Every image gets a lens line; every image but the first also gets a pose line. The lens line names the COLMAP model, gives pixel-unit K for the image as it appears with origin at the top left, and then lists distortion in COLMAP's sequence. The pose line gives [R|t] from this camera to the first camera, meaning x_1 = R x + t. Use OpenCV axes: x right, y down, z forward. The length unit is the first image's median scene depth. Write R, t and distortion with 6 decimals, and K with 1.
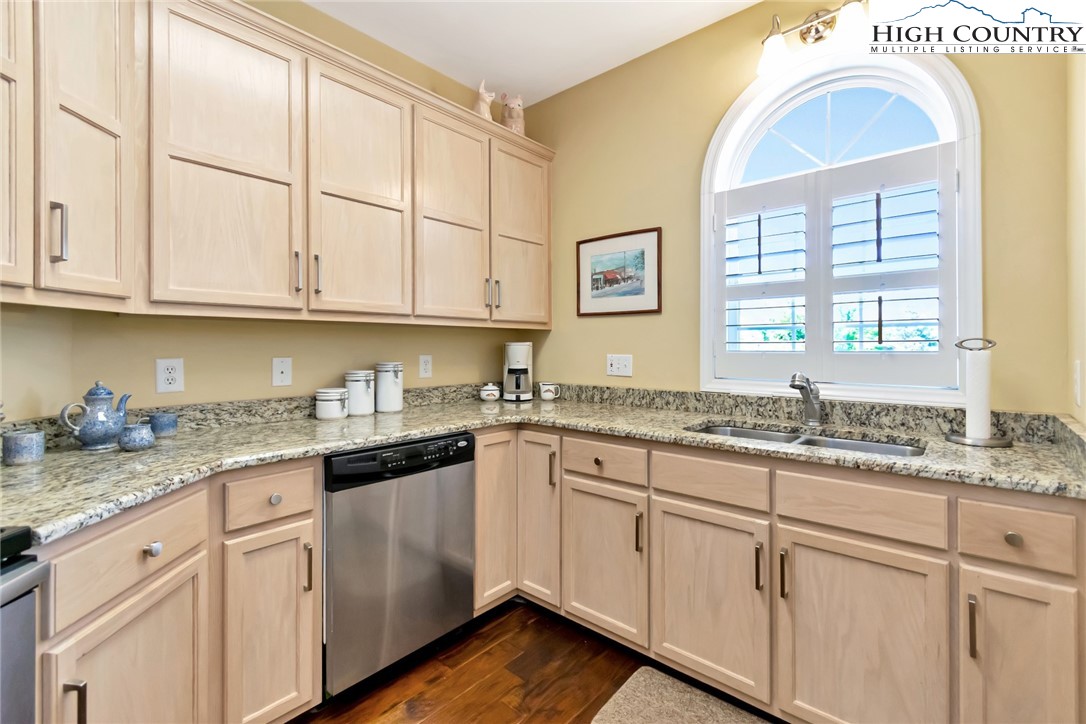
lens RADIAL K [[484.6, 0, 551.2], [0, 484.6, 351.3], [0, 0, 1]] dist [0.003627, -0.000154]
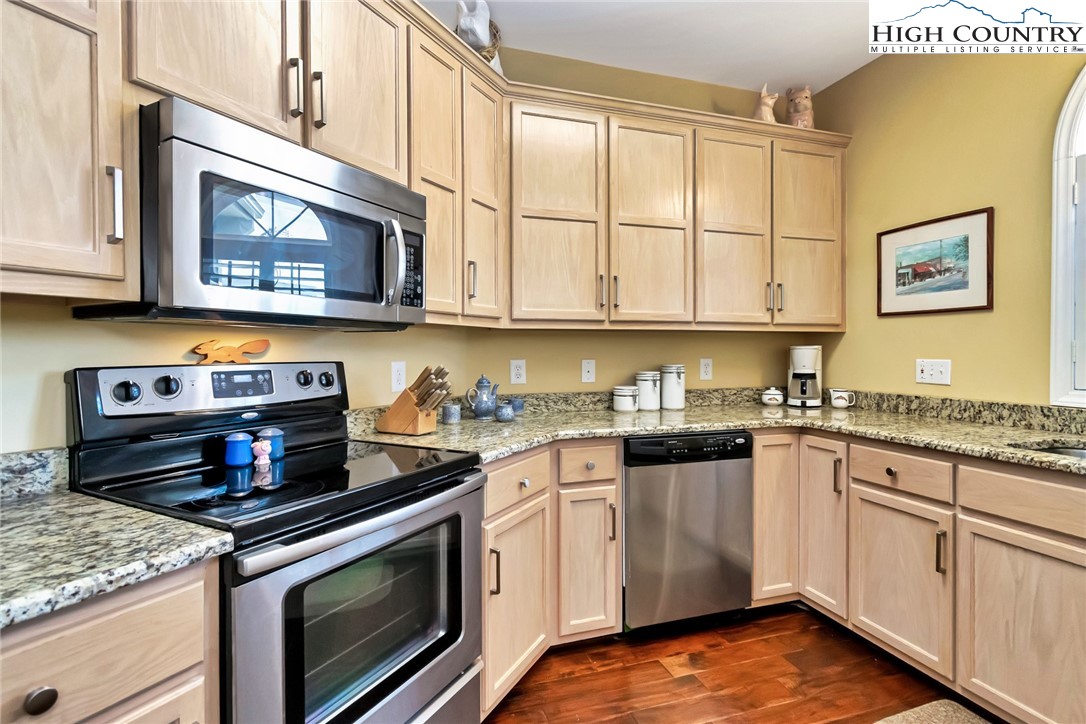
lens RADIAL K [[484.6, 0, 551.2], [0, 484.6, 351.3], [0, 0, 1]] dist [0.003627, -0.000154]
pose [[0.844769, -0.001181, -0.535130, 0.035162], [-0.003012, 0.999971, -0.006962, 0.000662], [0.535123, 0.007493, 0.844741, -0.123085]]
